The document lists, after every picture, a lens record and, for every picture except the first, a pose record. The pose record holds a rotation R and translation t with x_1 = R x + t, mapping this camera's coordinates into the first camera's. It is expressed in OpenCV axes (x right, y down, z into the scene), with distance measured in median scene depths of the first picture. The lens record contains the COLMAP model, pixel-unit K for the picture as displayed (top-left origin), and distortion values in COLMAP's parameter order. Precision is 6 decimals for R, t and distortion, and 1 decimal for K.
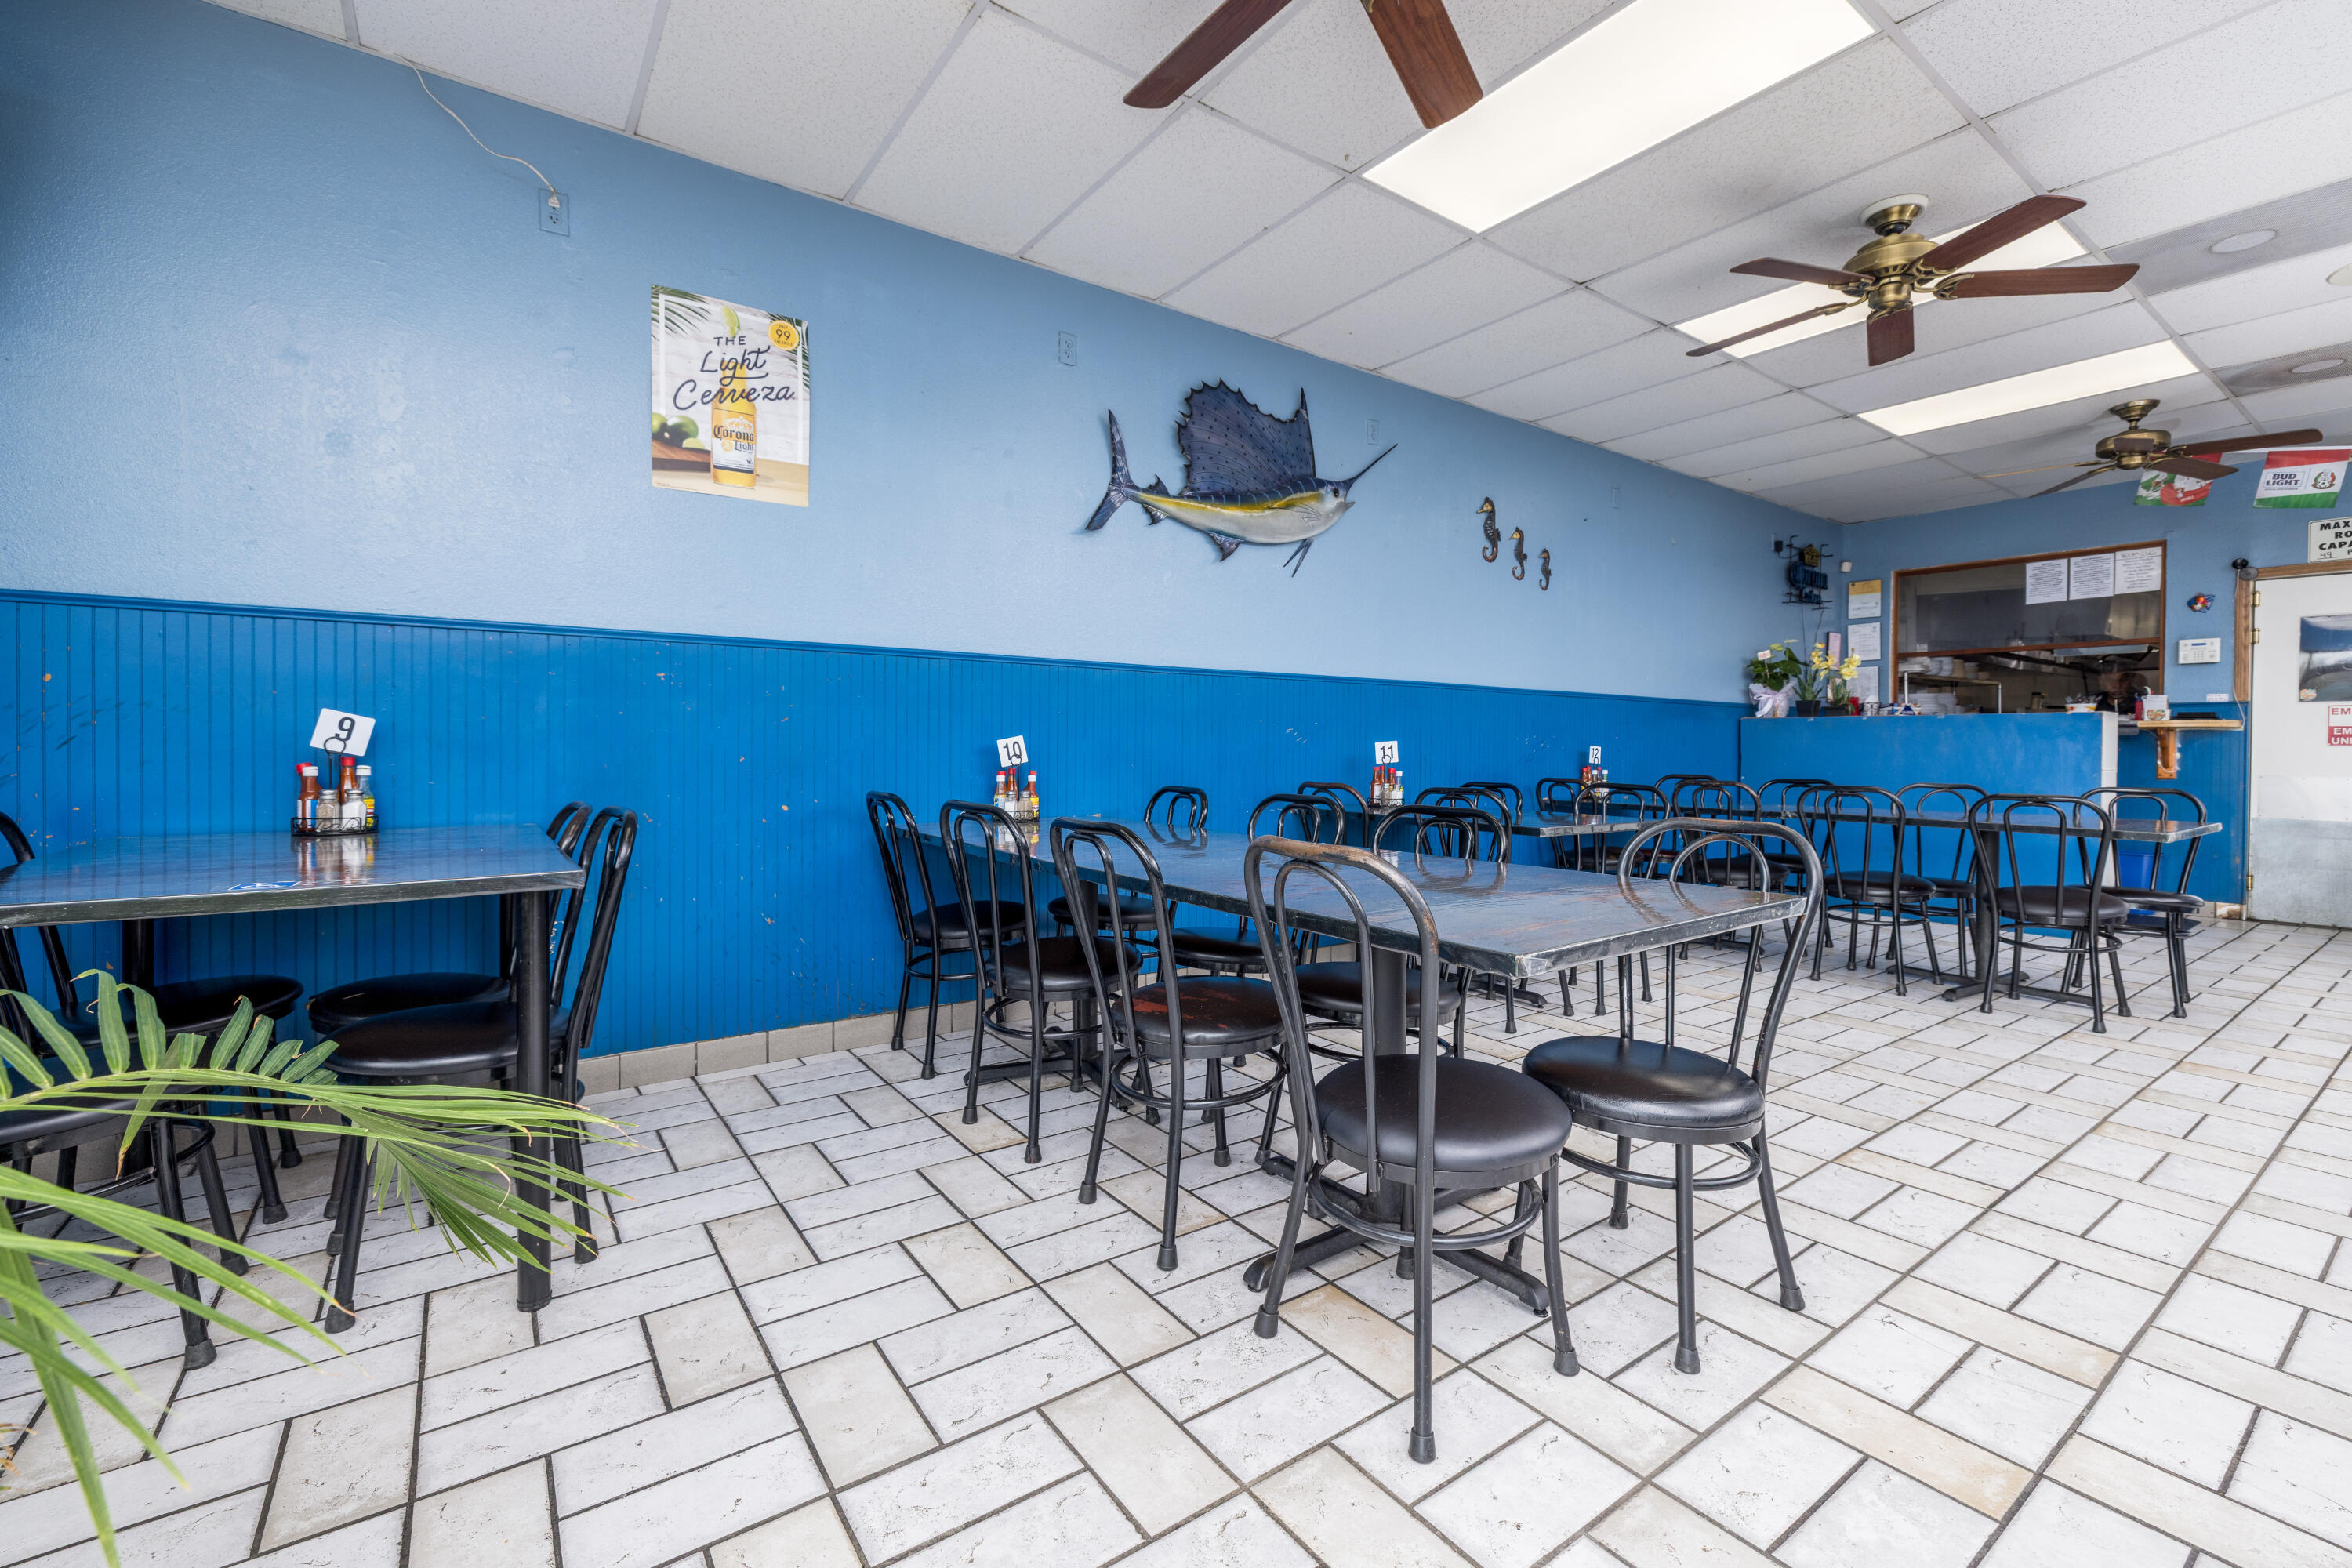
lens RADIAL K [[988.5, 0, 1178.4], [0, 988.5, 769.6], [0, 0, 1]] dist [-0.005127, 0.000543]
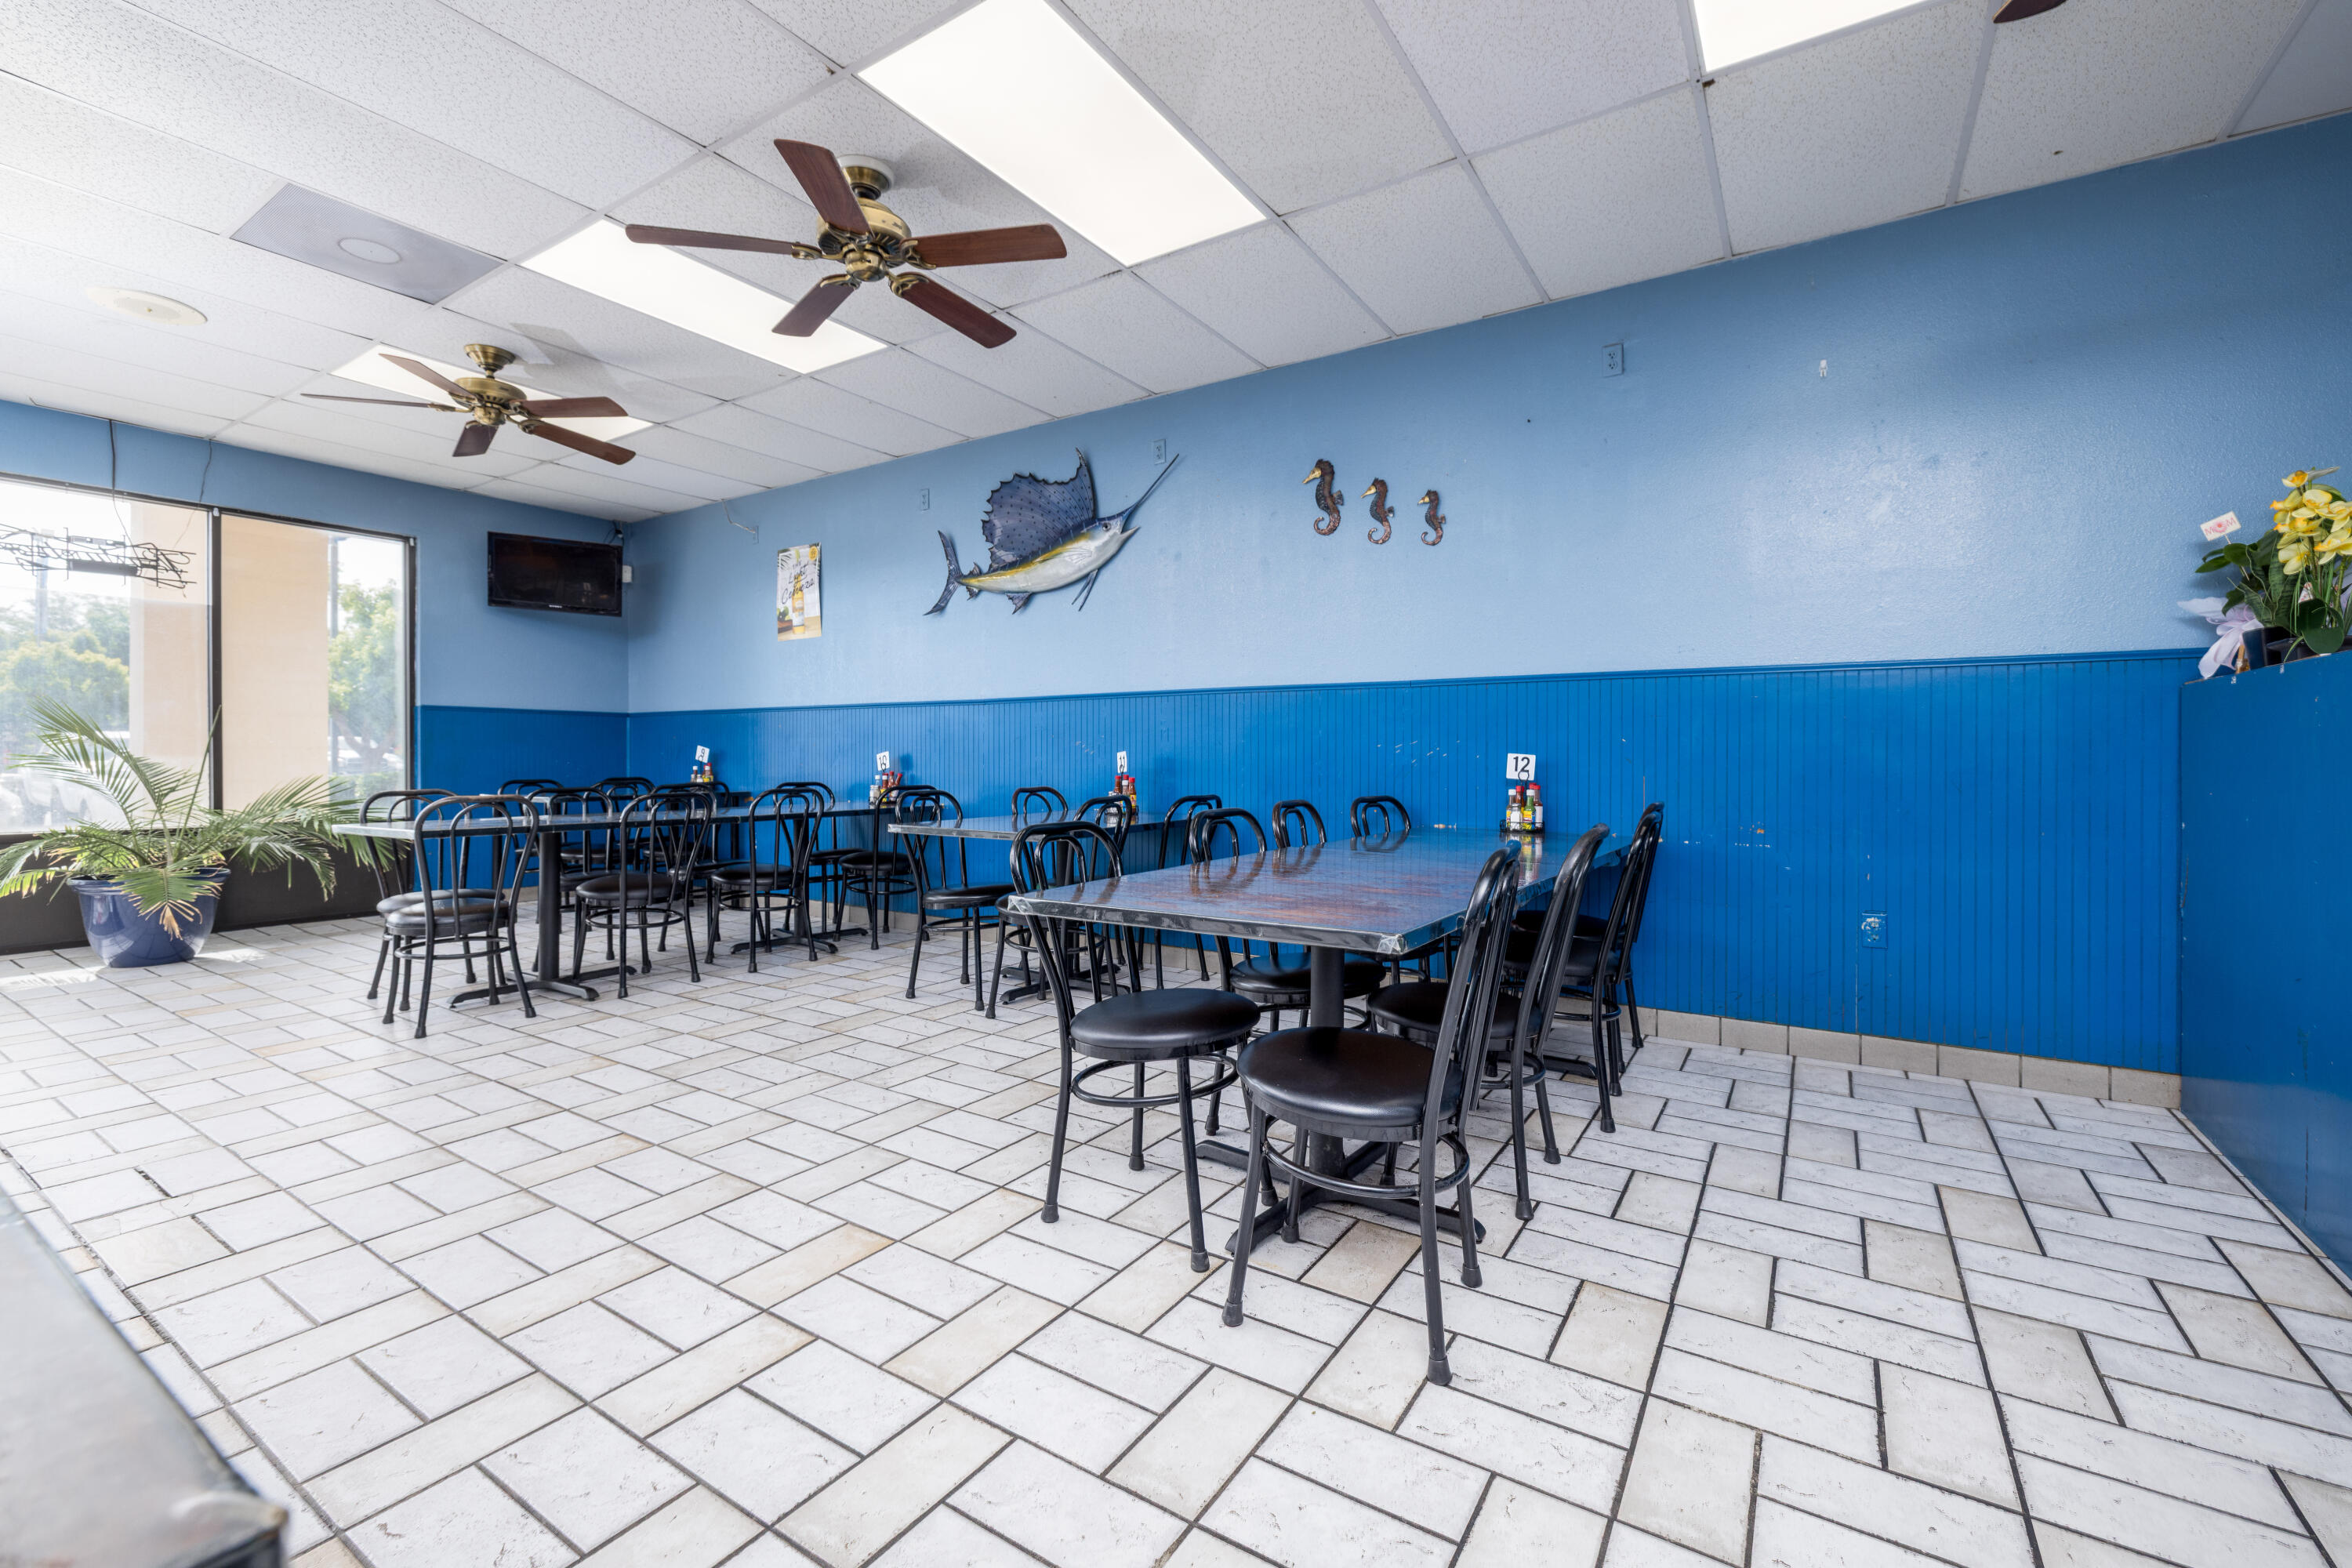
lens RADIAL K [[988.5, 0, 1177.6], [0, 988.5, 770.7], [0, 0, 1]] dist [-0.005127, 0.000543]
pose [[0.362139, 0.006611, -0.932101, 1.303958], [-0.019968, 0.999800, -0.000667, -0.009592], [0.931910, 0.018854, 0.362199, 0.726986]]
